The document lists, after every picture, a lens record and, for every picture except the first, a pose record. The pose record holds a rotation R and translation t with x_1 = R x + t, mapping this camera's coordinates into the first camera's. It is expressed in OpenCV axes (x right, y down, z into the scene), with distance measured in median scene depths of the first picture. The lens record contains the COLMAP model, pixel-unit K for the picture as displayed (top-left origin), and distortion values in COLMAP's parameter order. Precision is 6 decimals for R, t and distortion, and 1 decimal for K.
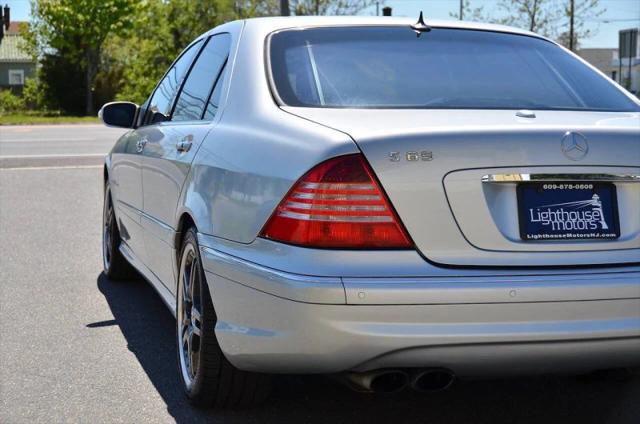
lens RADIAL K [[771.7, 0, 320.0], [0, 771.7, 212.0], [0, 0, 1]] dist [-0.018423, 0.018906]
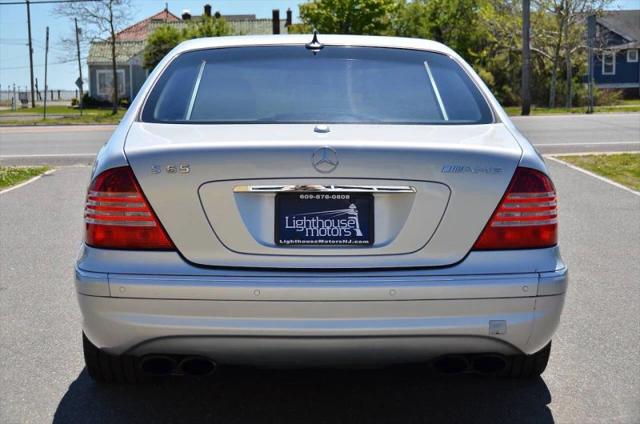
lens RADIAL K [[771.7, 0, 320.0], [0, 771.7, 212.0], [0, 0, 1]] dist [-0.018423, 0.018906]
pose [[0.984459, 0.013530, -0.175092, 0.512726], [-0.013297, 0.999908, 0.002504, -0.014026], [0.175110, -0.000137, 0.984549, -0.079862]]
